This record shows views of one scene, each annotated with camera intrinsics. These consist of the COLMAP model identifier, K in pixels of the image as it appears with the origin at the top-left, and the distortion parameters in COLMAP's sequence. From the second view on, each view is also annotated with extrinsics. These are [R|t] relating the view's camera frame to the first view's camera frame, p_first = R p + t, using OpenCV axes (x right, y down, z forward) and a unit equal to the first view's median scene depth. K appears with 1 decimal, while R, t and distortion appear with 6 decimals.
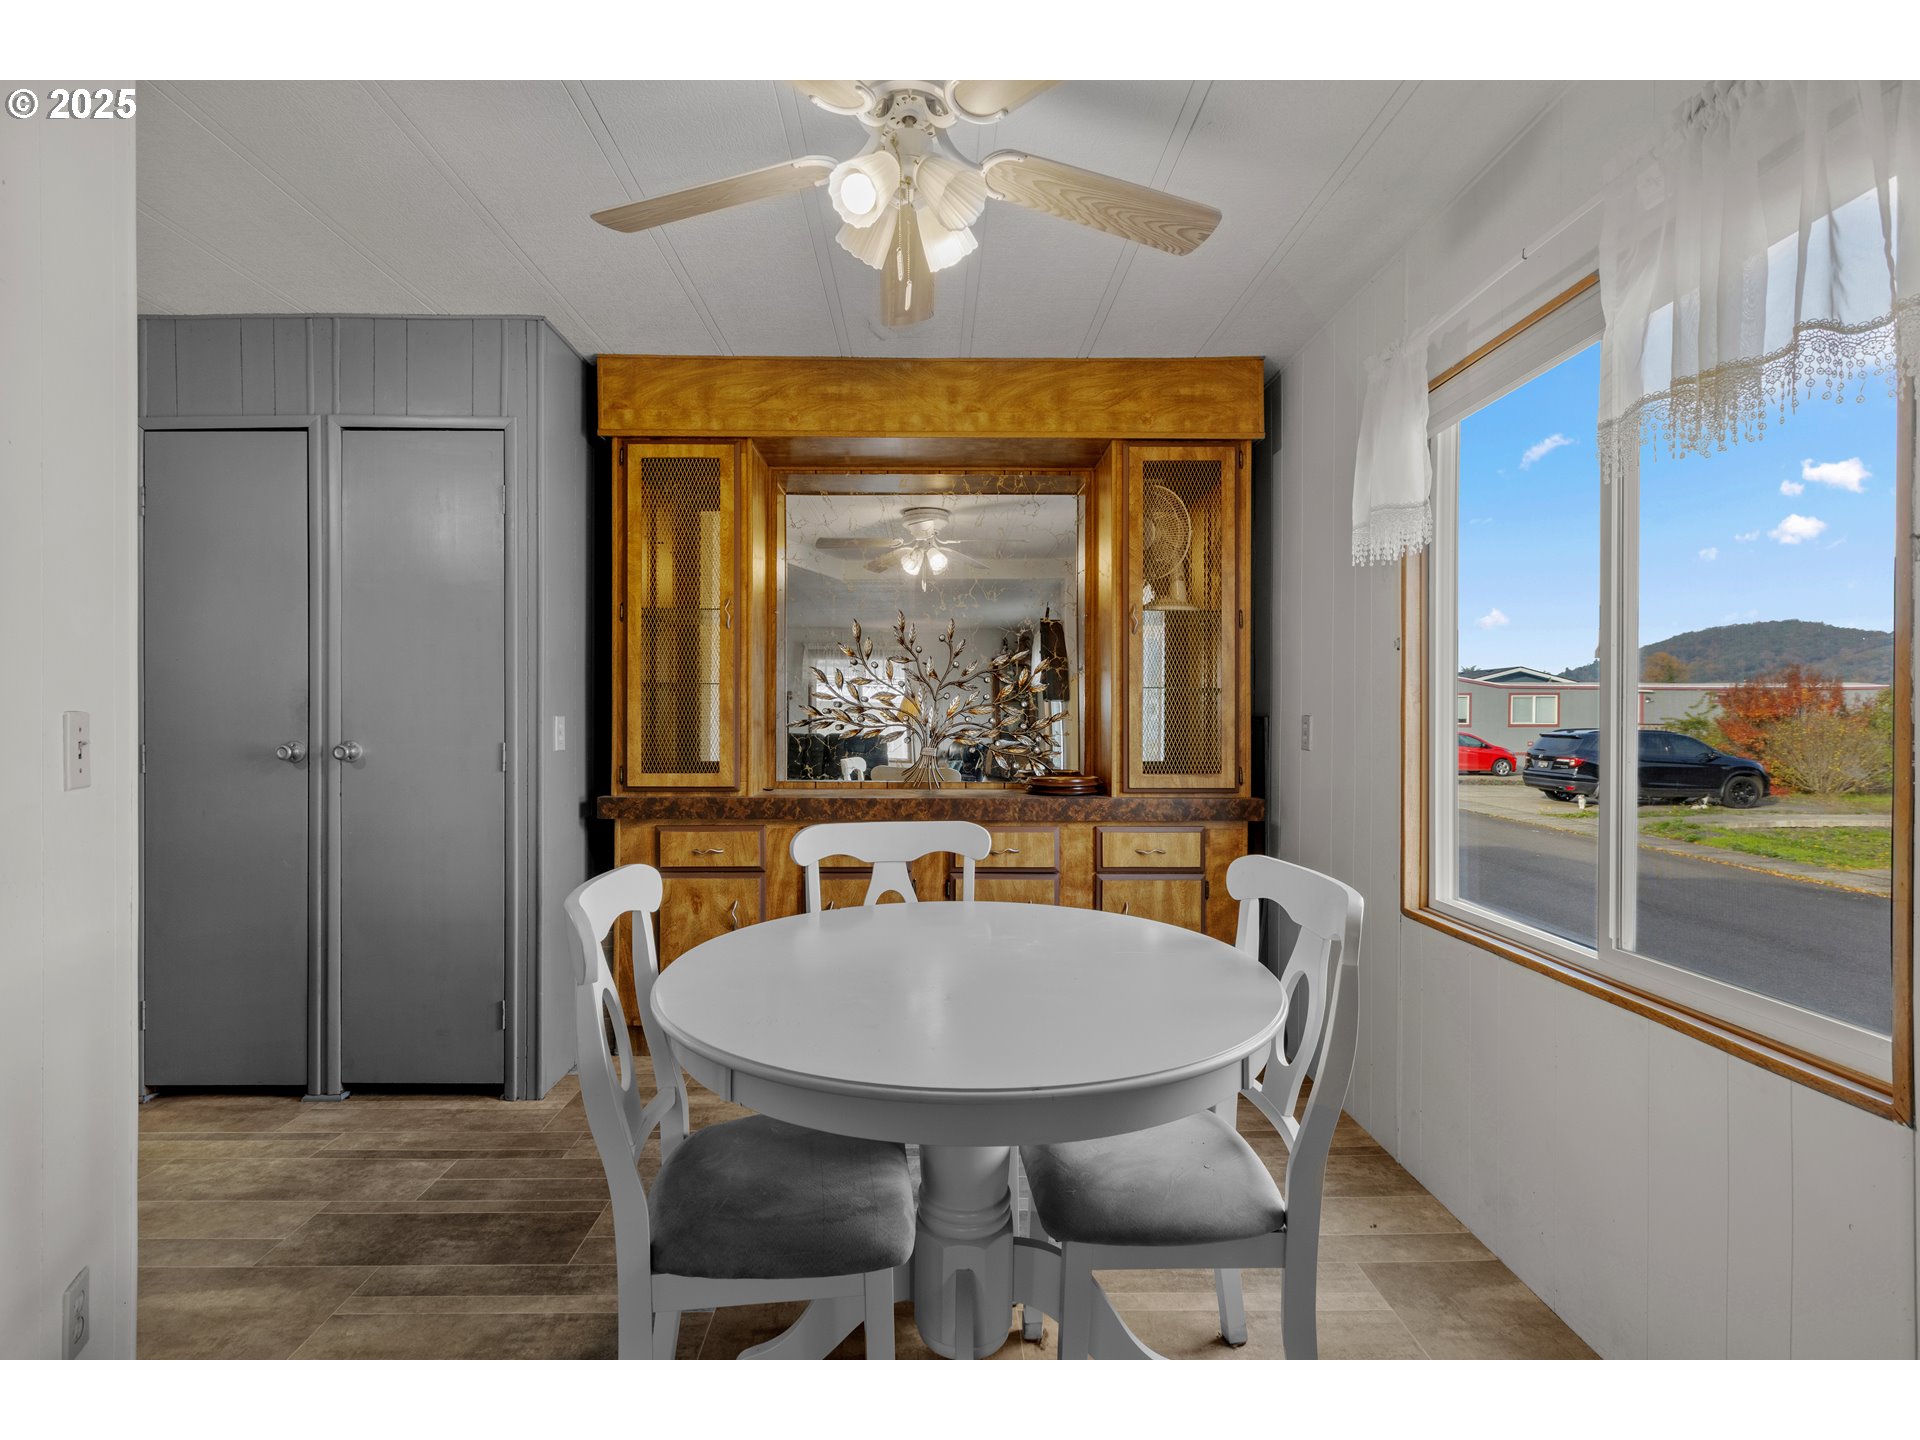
lens RADIAL K [[920.8, 0, 945.0], [0, 920.8, 702.3], [0, 0, 1]] dist [0.002447, -0.001340]
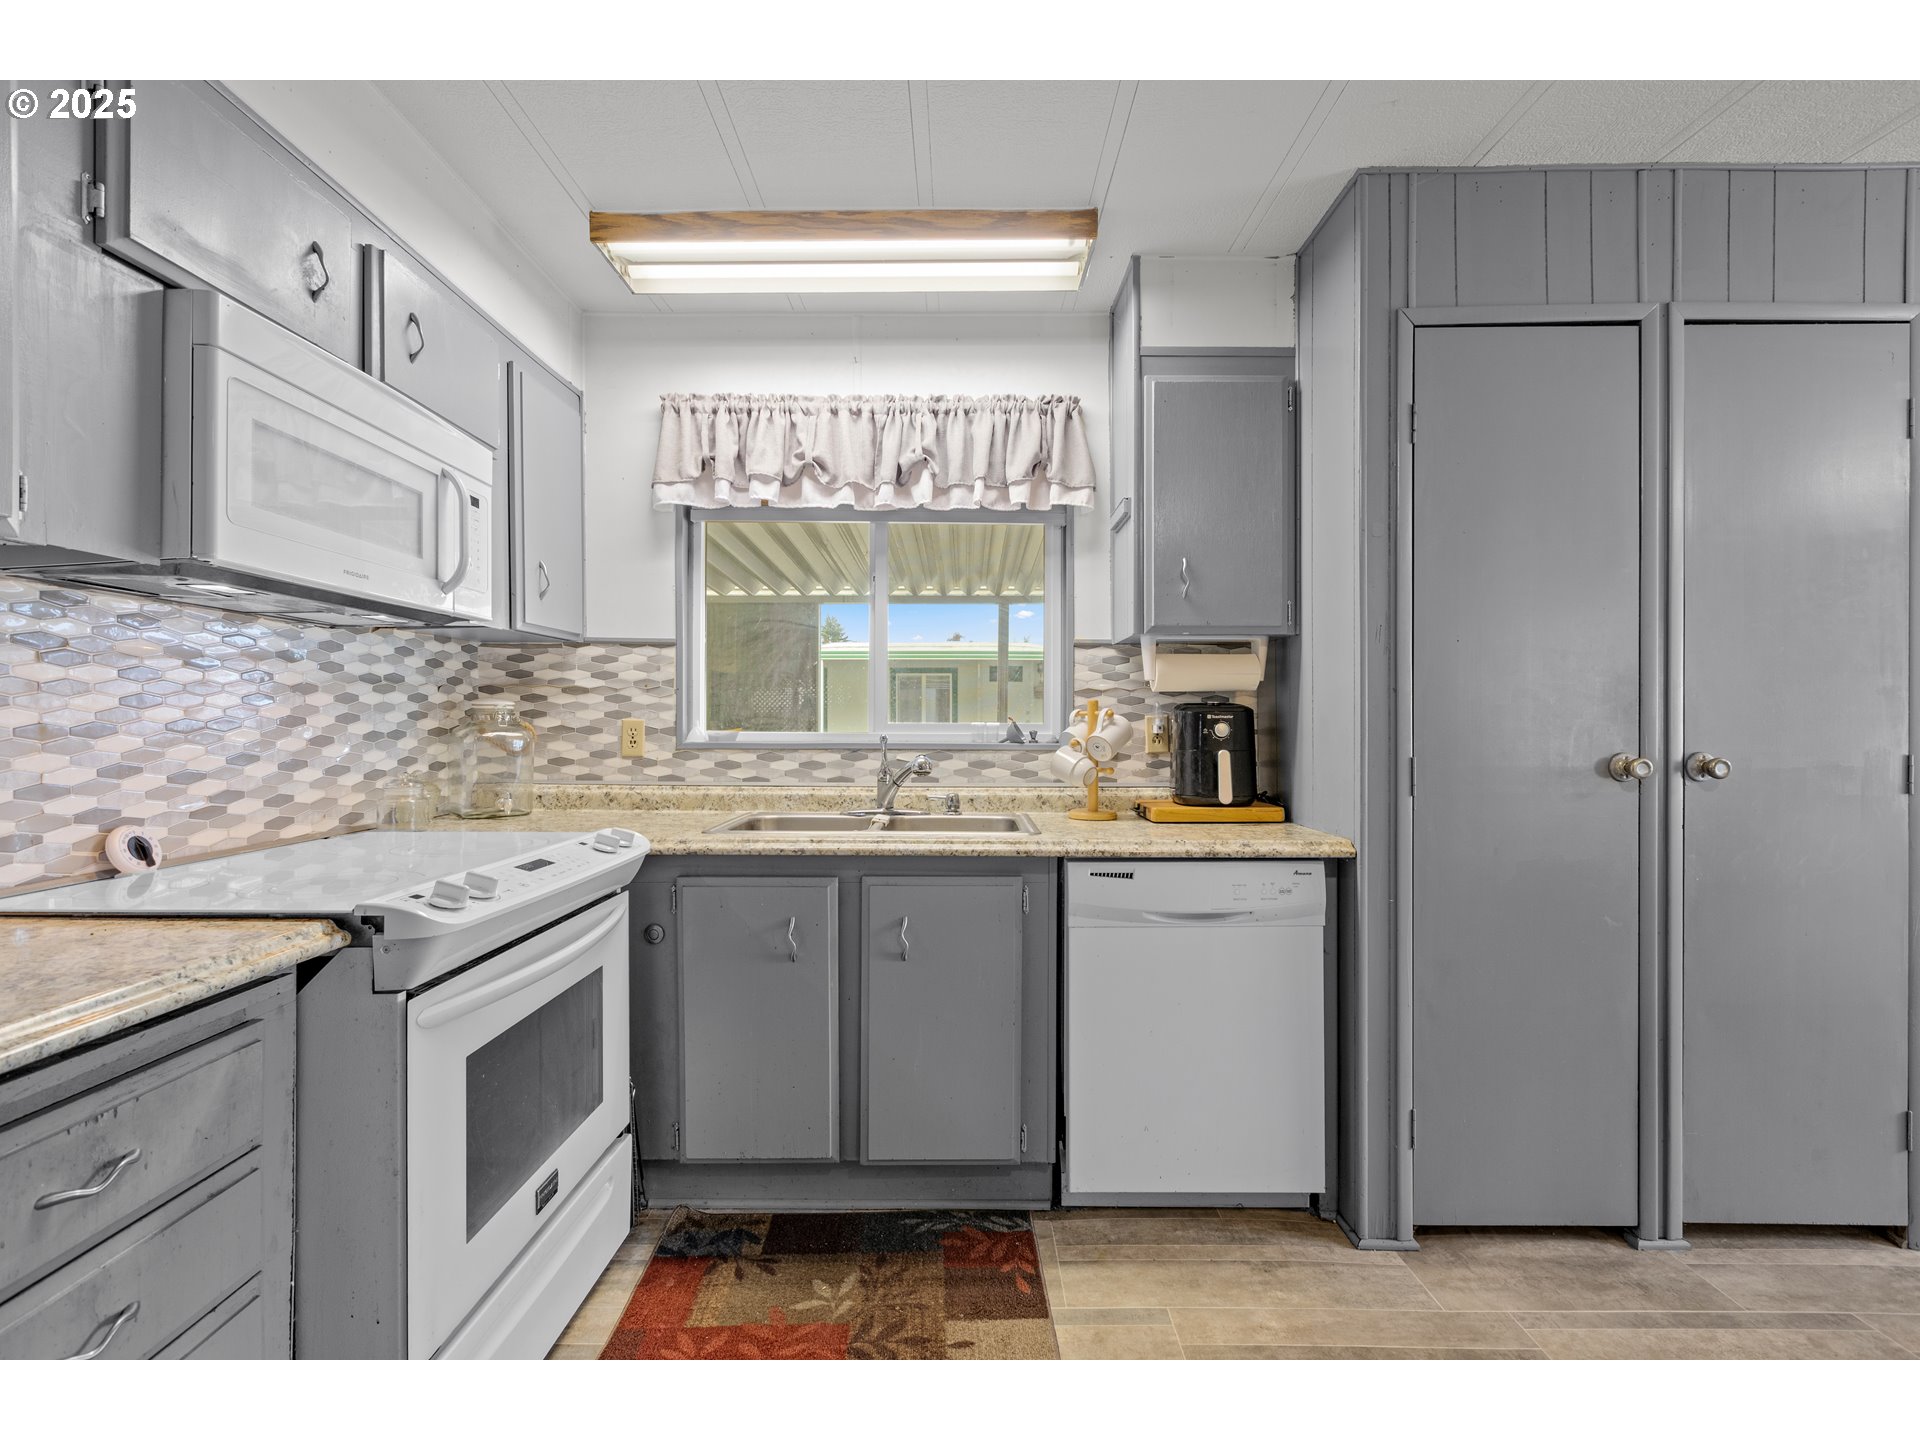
lens RADIAL K [[901.2, 0, 977.9], [0, 901.2, 710.8], [0, 0, 1]] dist [0.002697, -0.000584]
pose [[0.999999, 0.000206, -0.001329, -1.212548], [-0.000201, 0.999992, 0.003906, 0.005914], [0.001330, -0.003905, 0.999991, 0.288887]]
